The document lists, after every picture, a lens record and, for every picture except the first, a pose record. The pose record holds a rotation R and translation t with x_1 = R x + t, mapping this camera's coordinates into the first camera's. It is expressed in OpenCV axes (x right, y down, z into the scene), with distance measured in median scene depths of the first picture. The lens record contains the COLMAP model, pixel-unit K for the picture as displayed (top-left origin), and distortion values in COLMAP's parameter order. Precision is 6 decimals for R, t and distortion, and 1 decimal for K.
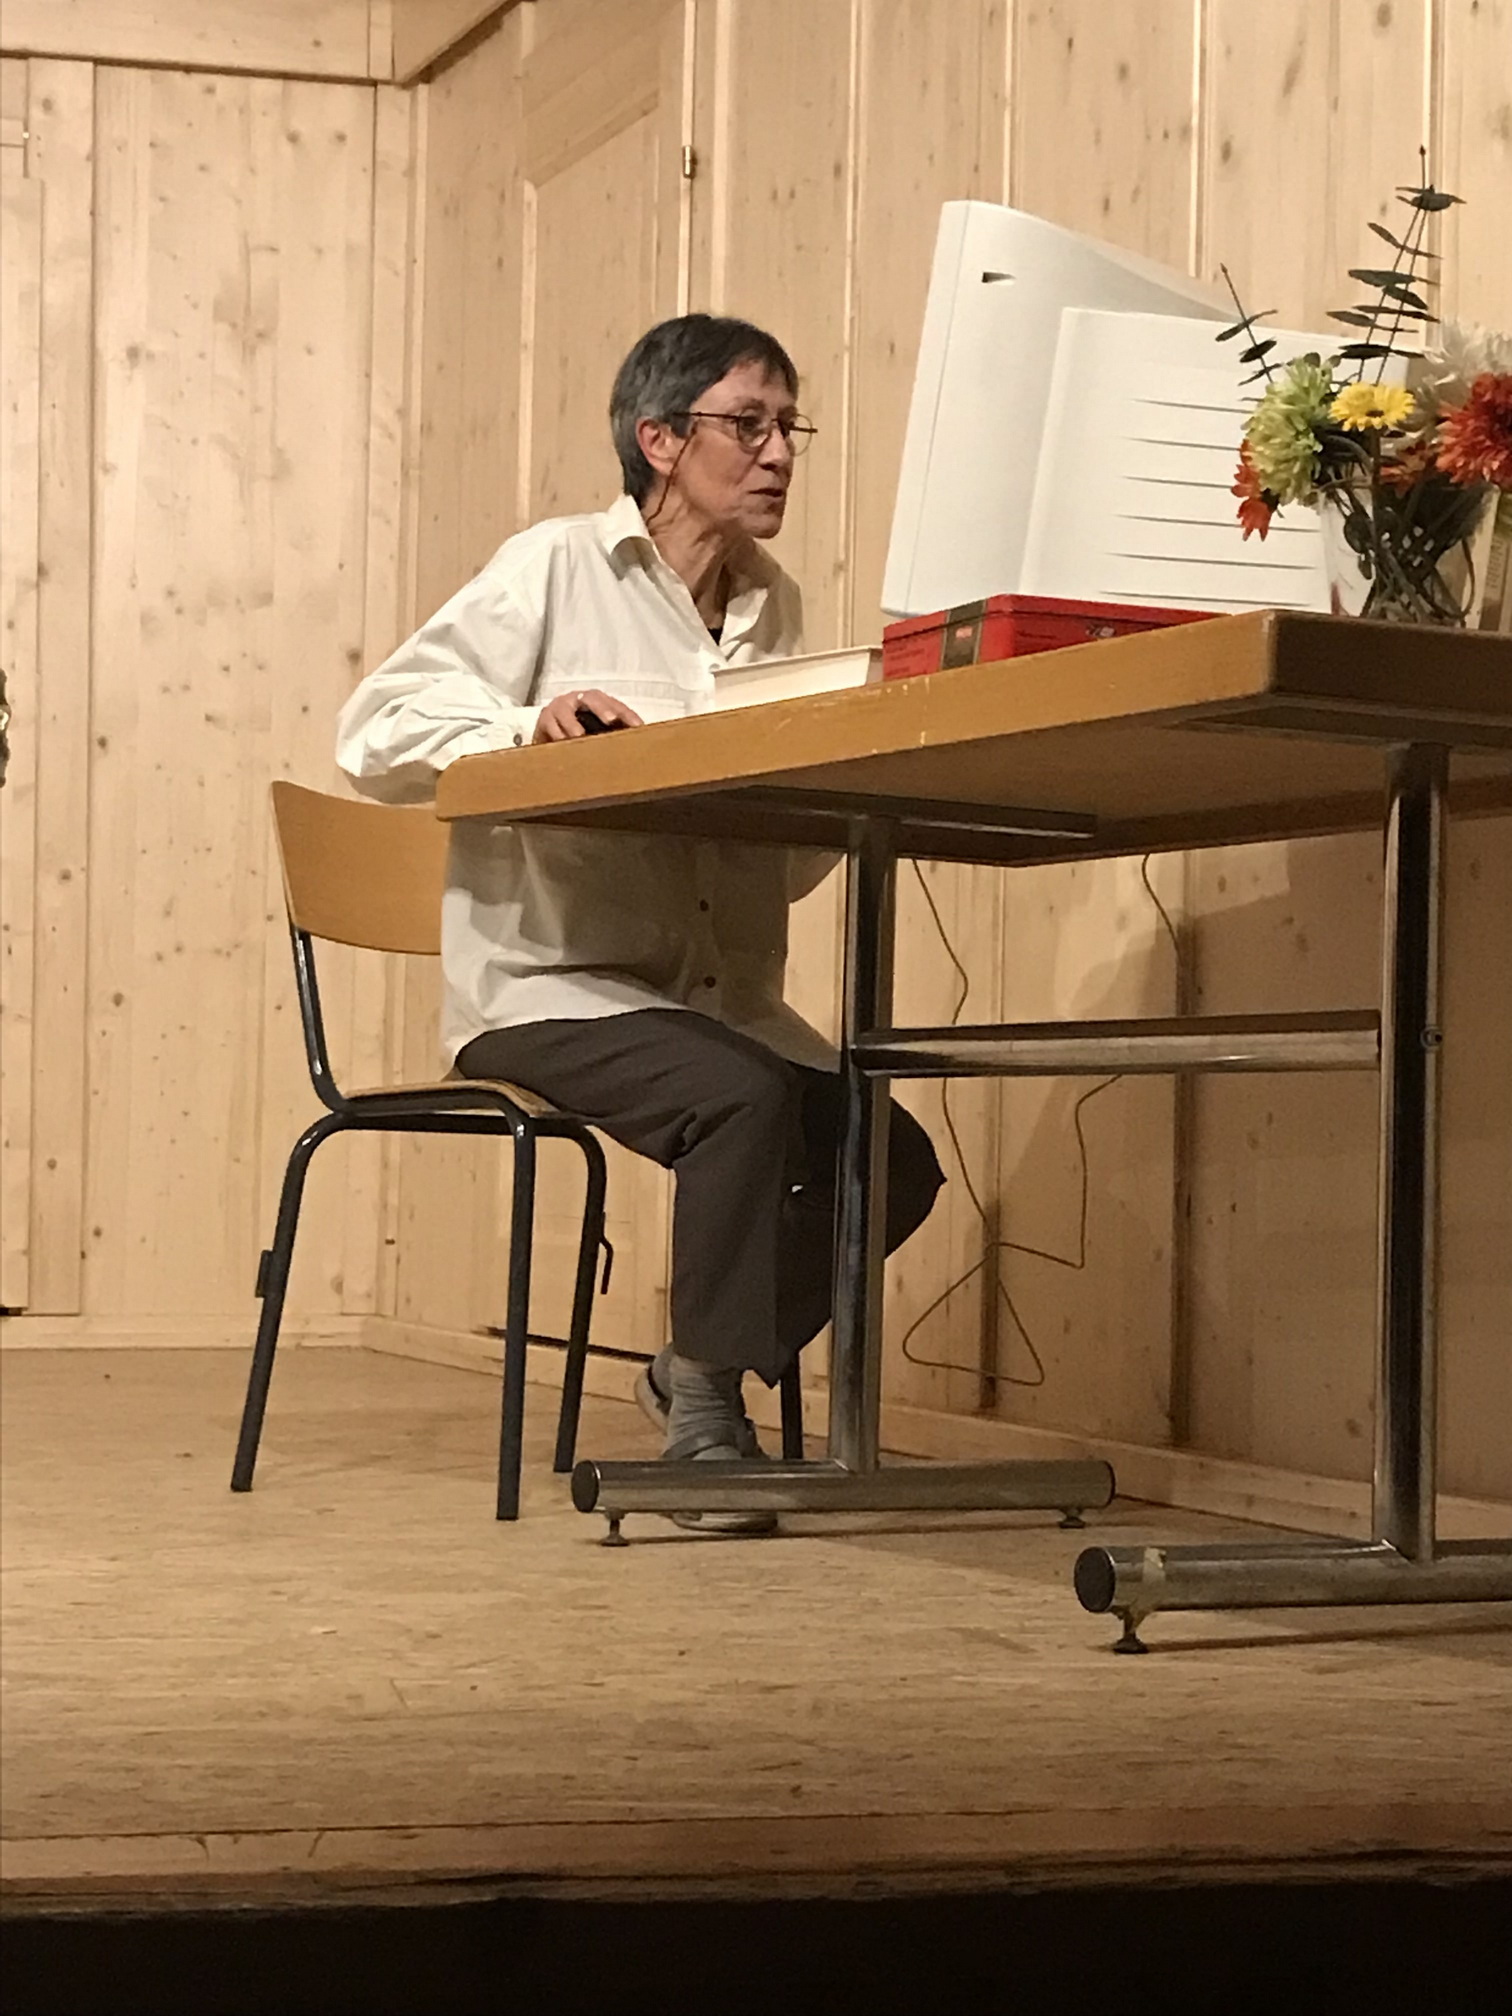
lens RADIAL K [[4044.9, 0, 772.6], [0, 4044.9, 996.4], [0, 0, 1]] dist [0.094319, 0.000000]
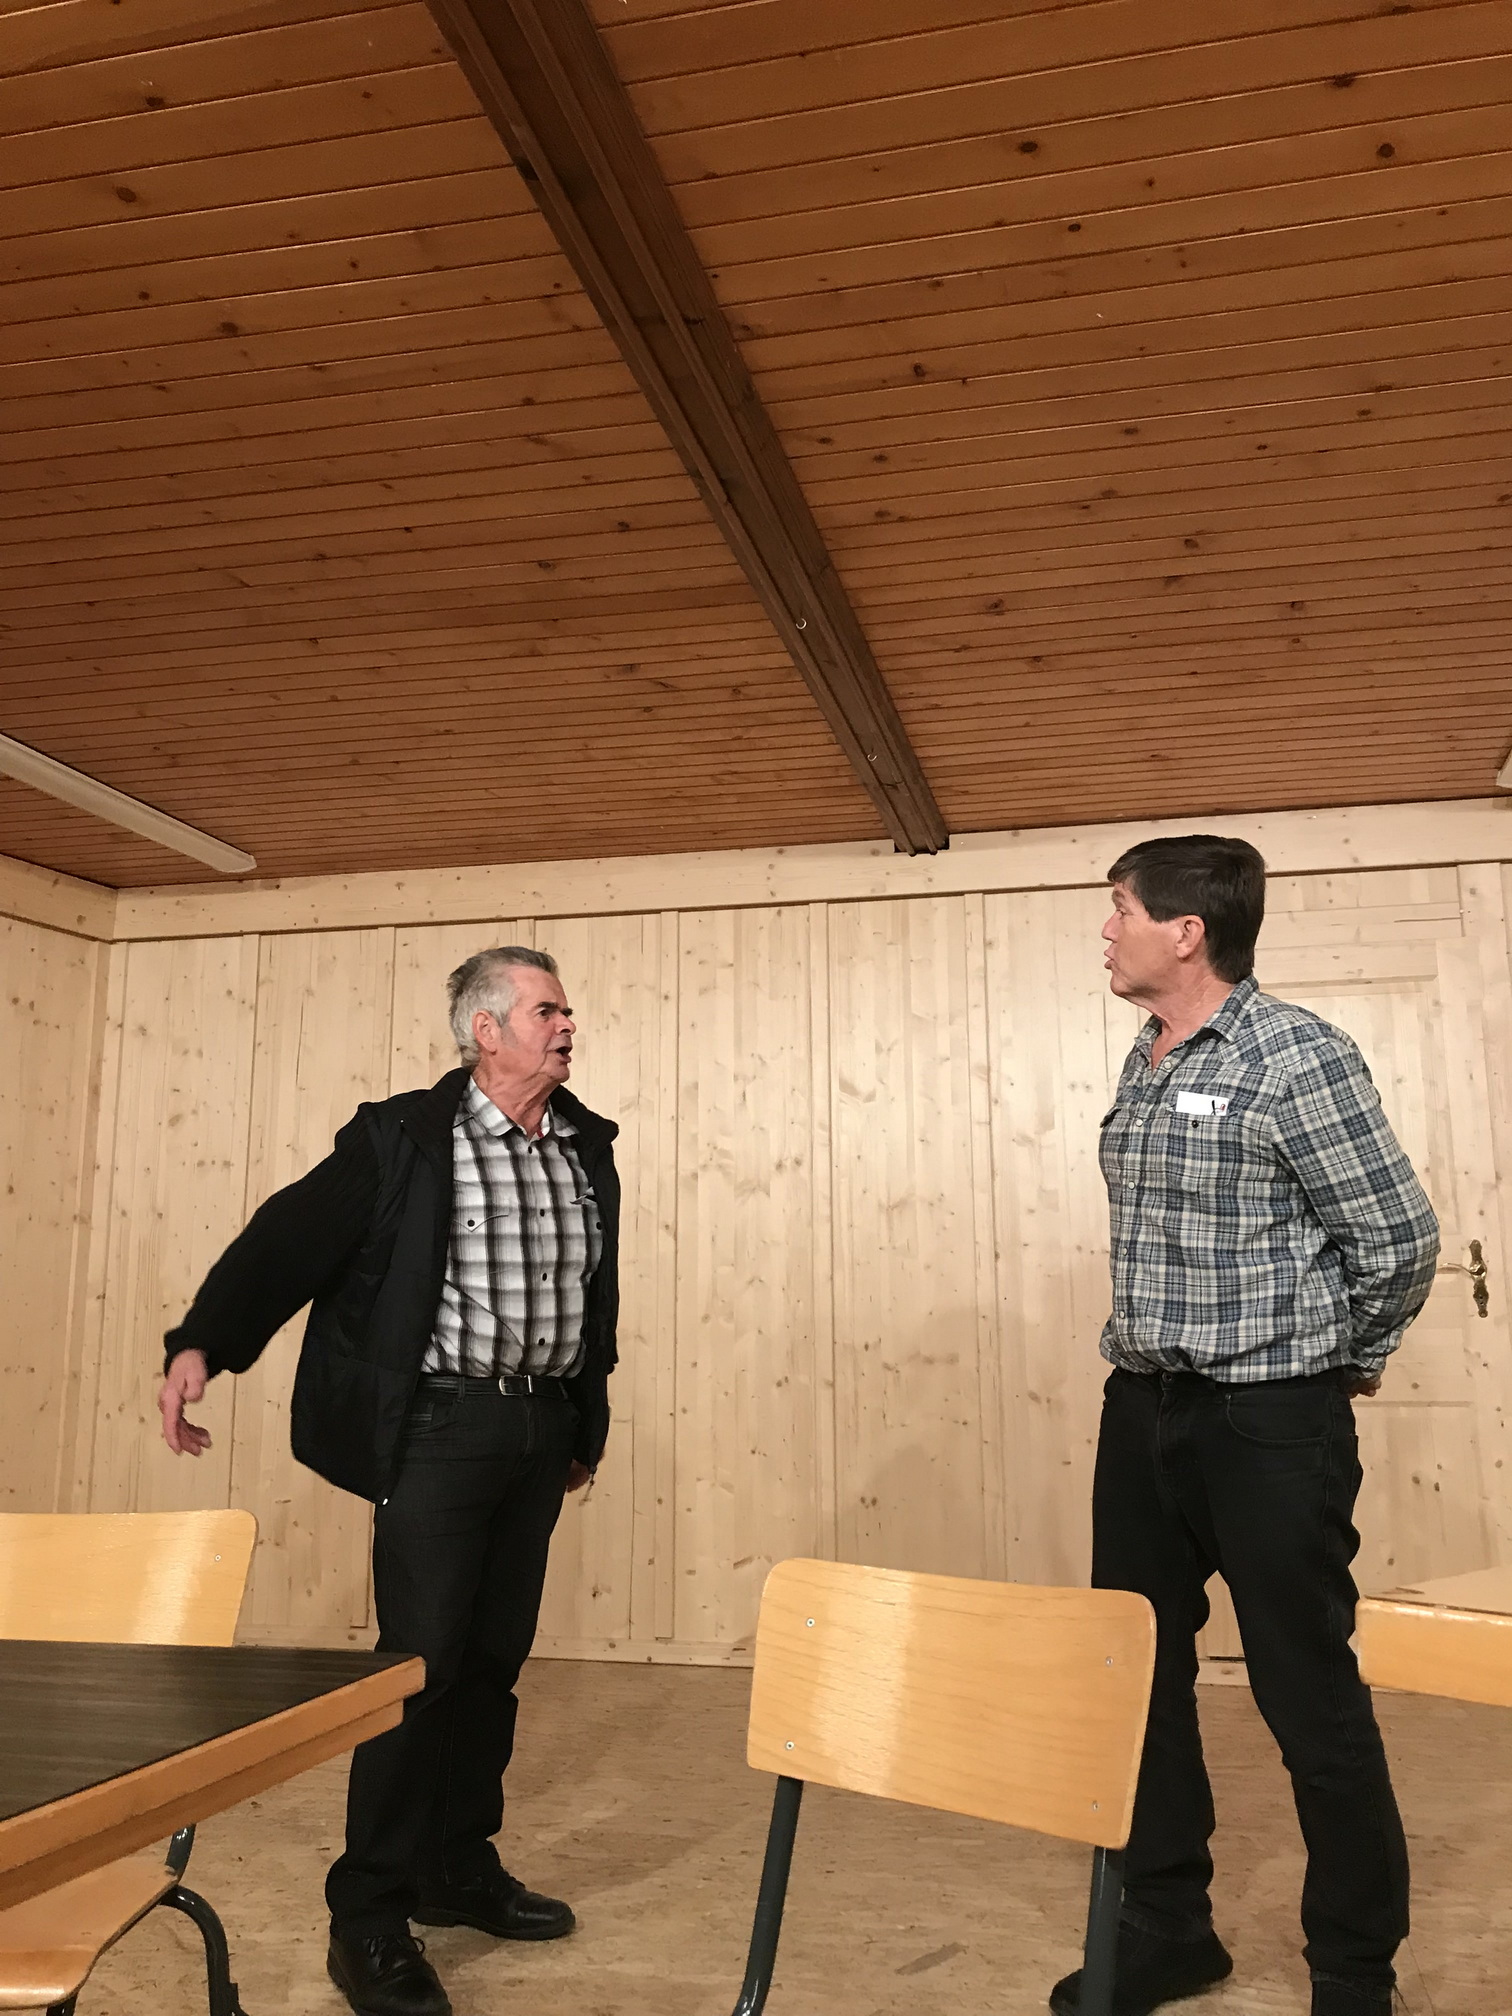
lens RADIAL K [[1661.6, 0, 776.4], [0, 1661.6, 1012.1], [0, 0, 1]] dist [0.031609, -0.032547]
pose [[0.902573, -0.097059, -0.419455, -0.155253], [0.030691, 0.986284, -0.162179, -0.071357], [0.429442, 0.133505, 0.893172, 0.289649]]
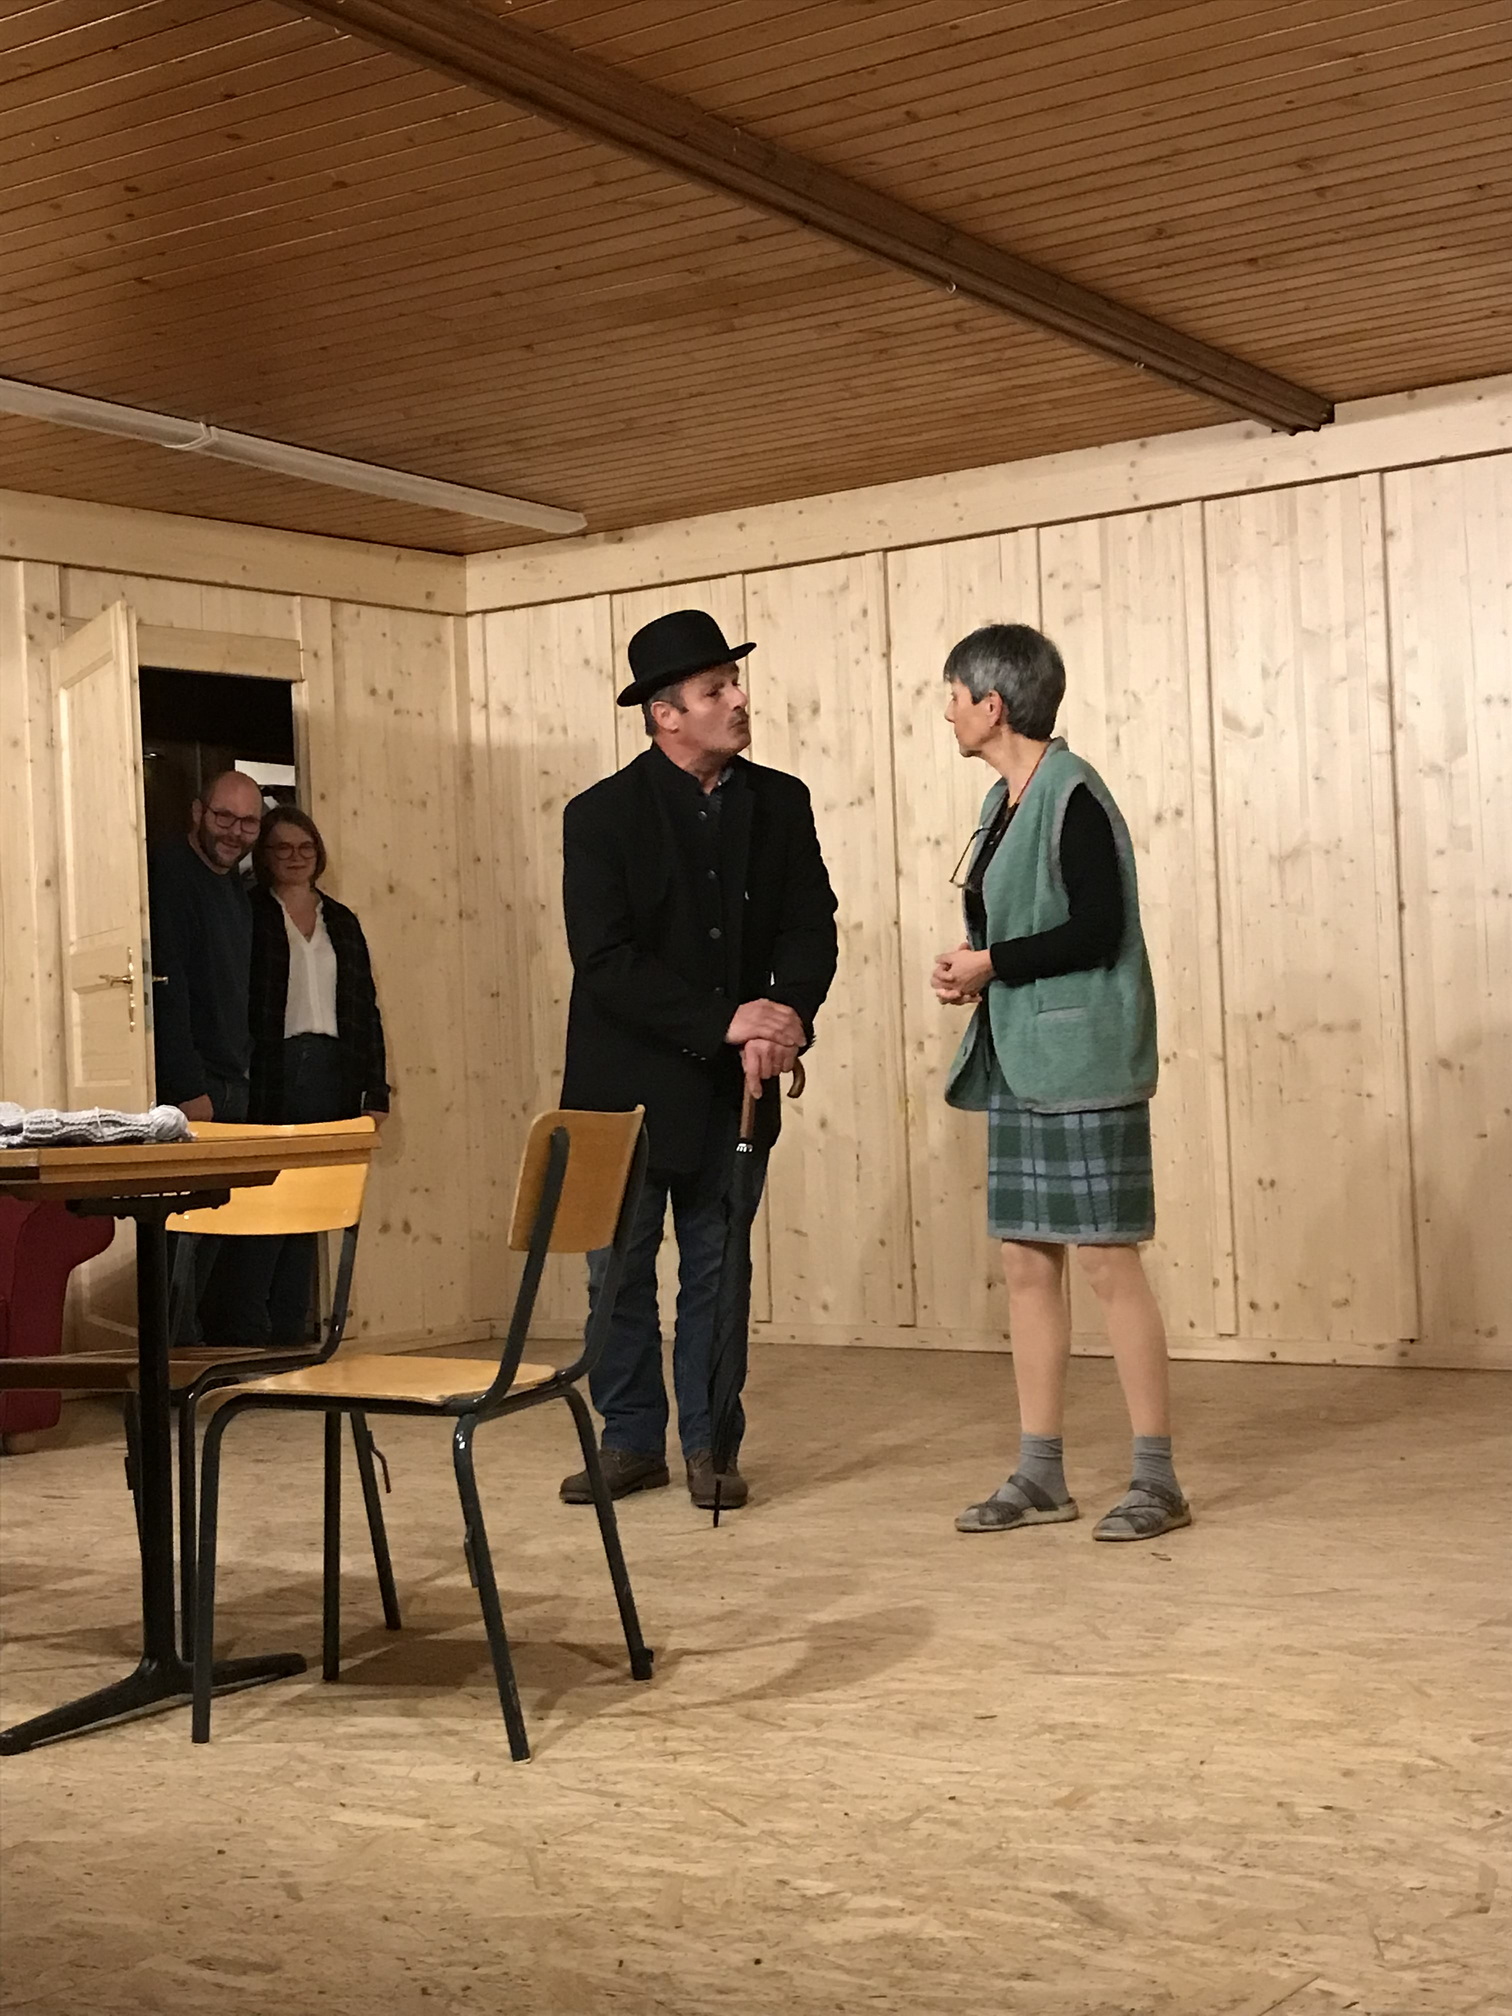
lens RADIAL K [[2671.1, 0, 778.1], [0, 2671.1, 1003.3], [0, 0, 1]] dist [0.075338, 0.000000]
pose [[0.694252, -0.055106, -0.717619, 0.160424], [0.069382, 0.997545, -0.009478, -0.052538], [0.716380, -0.043210, 0.696371, 0.131311]]
